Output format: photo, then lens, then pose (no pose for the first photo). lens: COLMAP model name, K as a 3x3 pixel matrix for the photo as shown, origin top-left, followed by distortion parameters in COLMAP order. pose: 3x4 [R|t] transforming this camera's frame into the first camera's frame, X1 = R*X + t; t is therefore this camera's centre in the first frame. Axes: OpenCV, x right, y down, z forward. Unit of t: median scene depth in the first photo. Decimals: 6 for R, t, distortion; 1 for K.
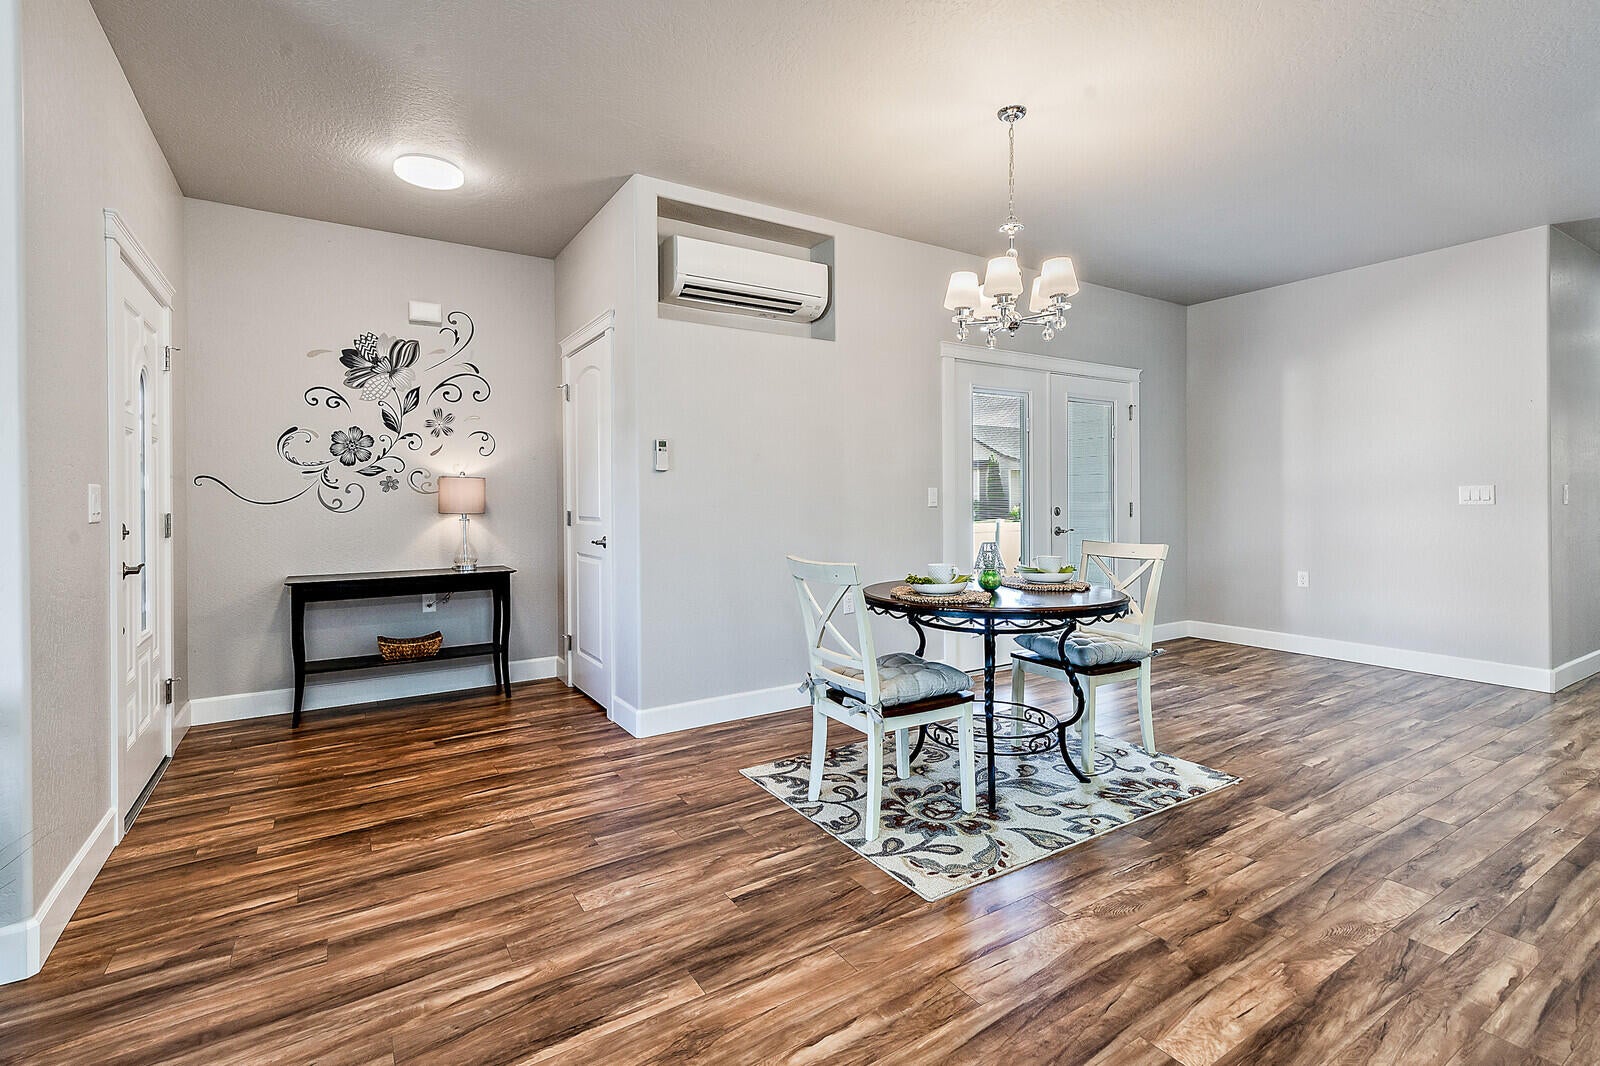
lens RADIAL K [[743.6, 0, 807.4], [0, 743.6, 499.1], [0, 0, 1]] dist [0.009105, -0.001356]
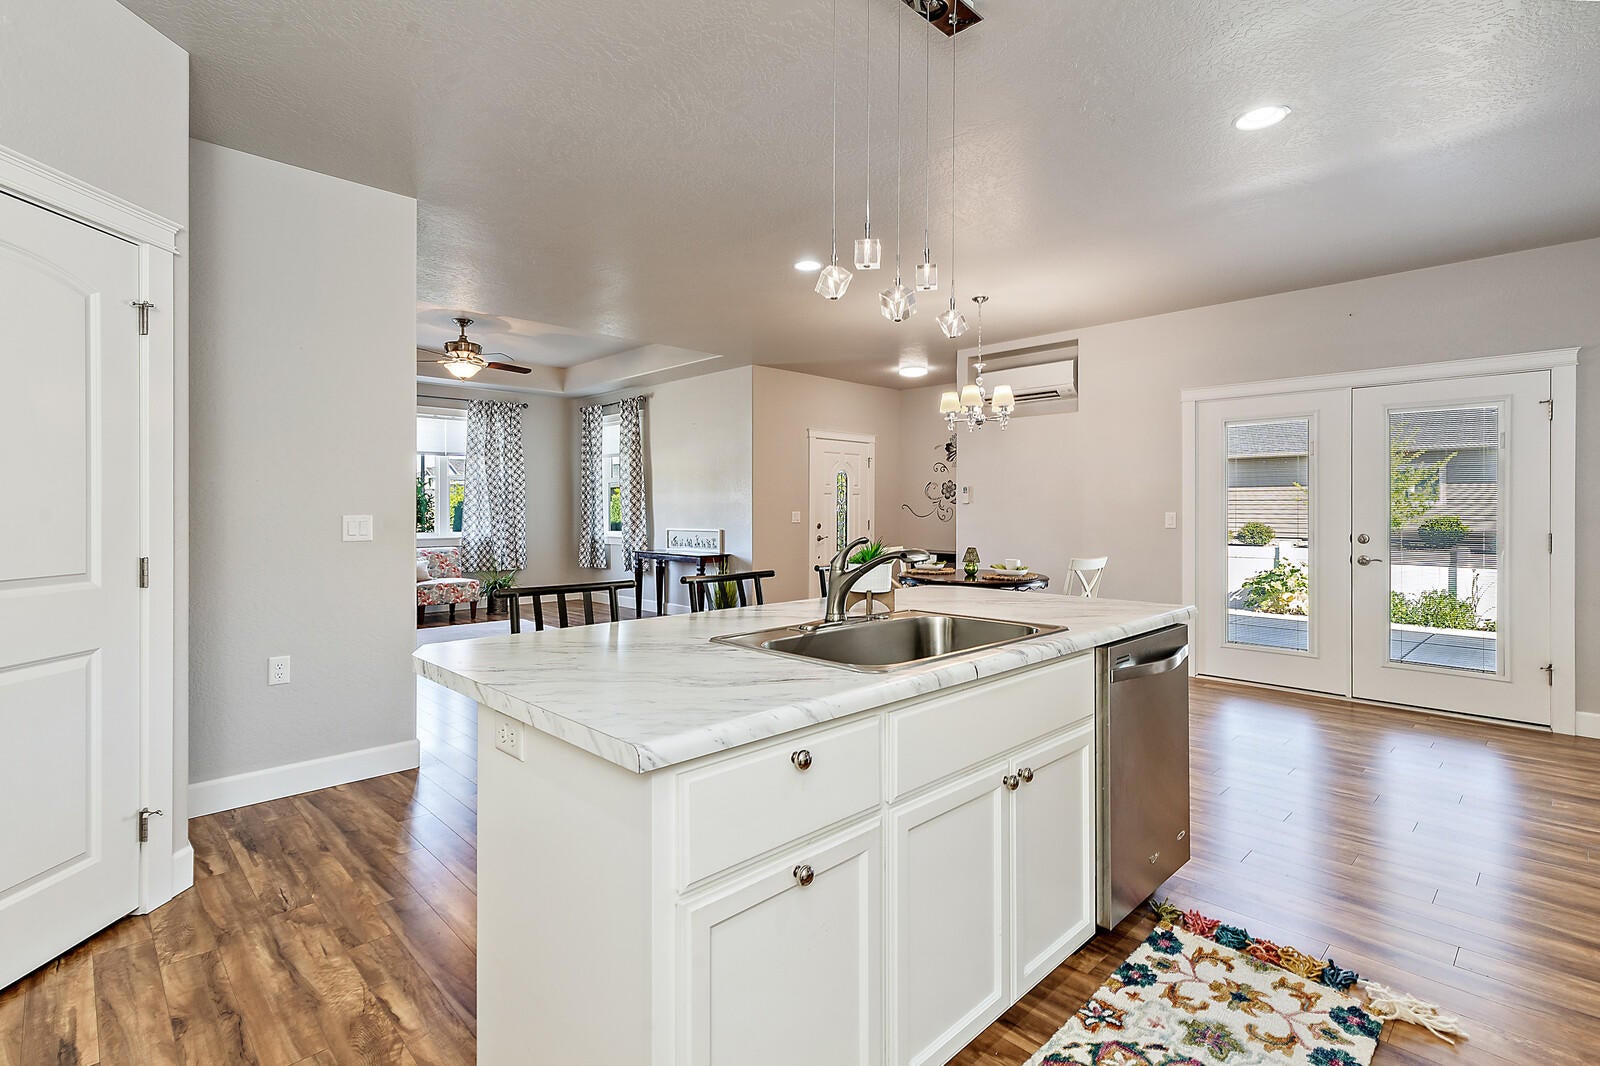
lens RADIAL K [[748.3, 0, 798.1], [0, 748.3, 511.1], [0, 0, 1]] dist [0.002114, -0.000152]
pose [[0.195654, 0.010541, -0.980616, 2.349029], [-0.001696, 0.999944, 0.010410, -0.055312], [0.980671, -0.000374, 0.195661, 0.315729]]
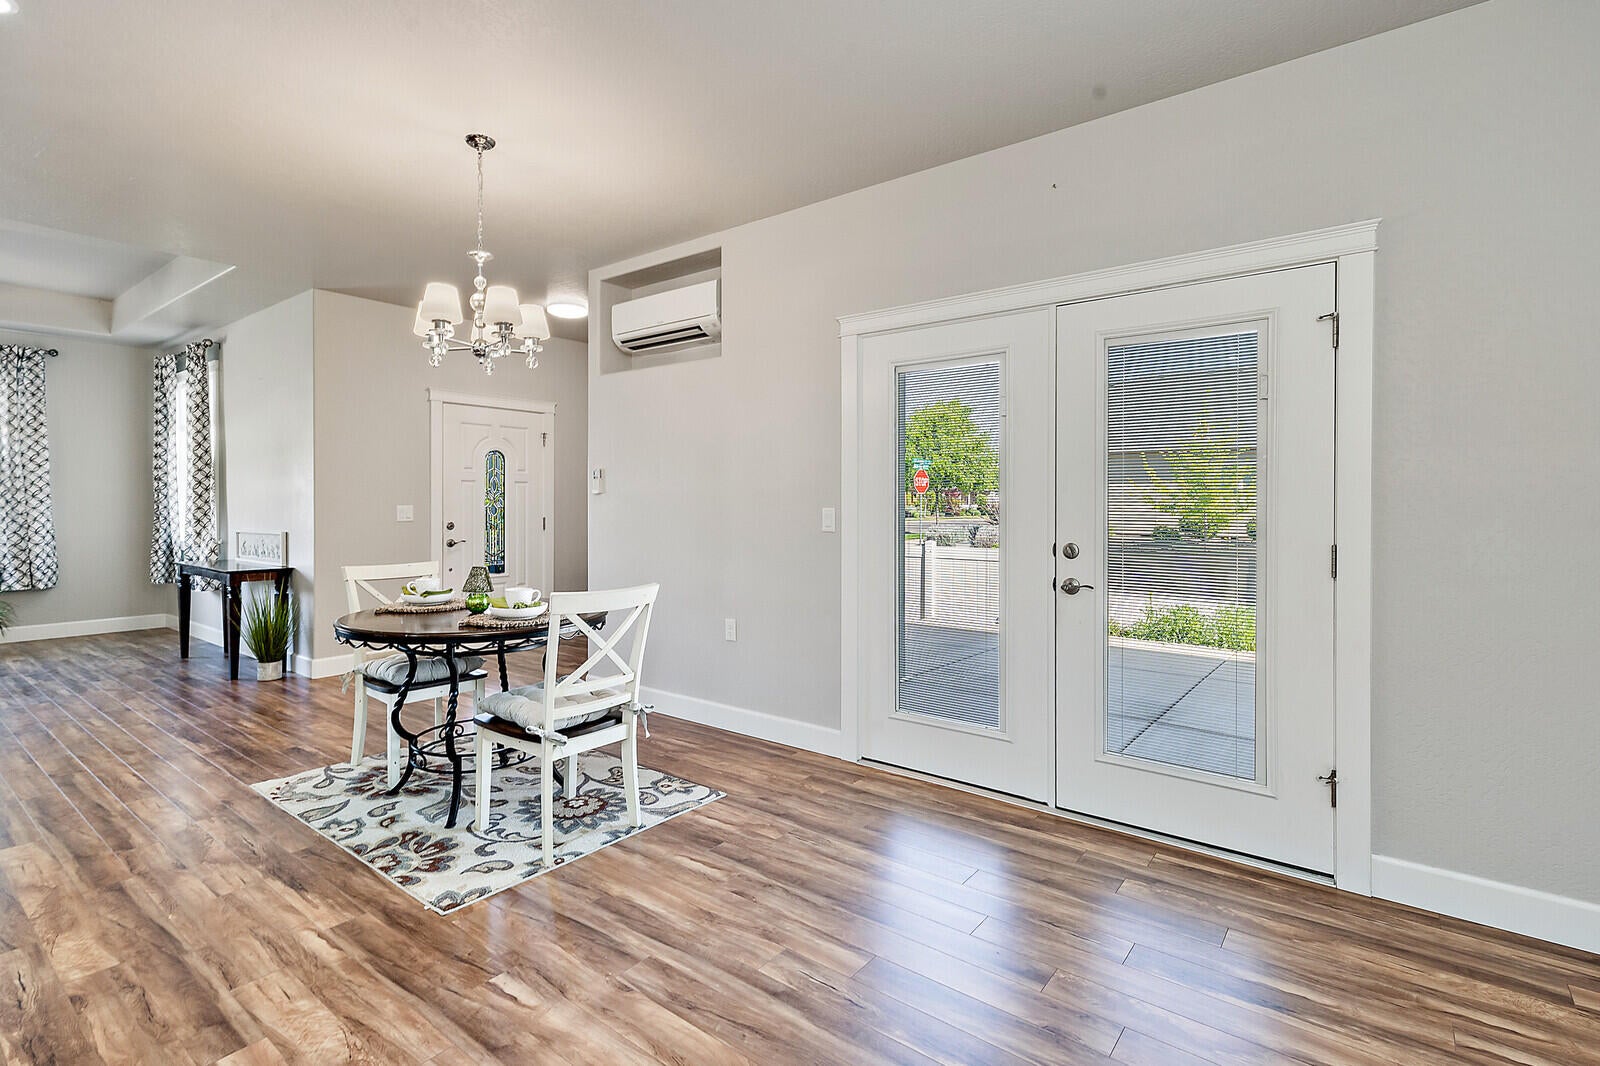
lens RADIAL K [[756.4, 0, 795.2], [0, 756.4, 506.7], [0, 0, 1]] dist [0.001185, 0.001264]
pose [[0.333875, 0.012439, -0.942535, 1.716502], [-0.004213, 0.999923, 0.011704, -0.047985], [0.942608, 0.000063, 0.333901, 1.321124]]
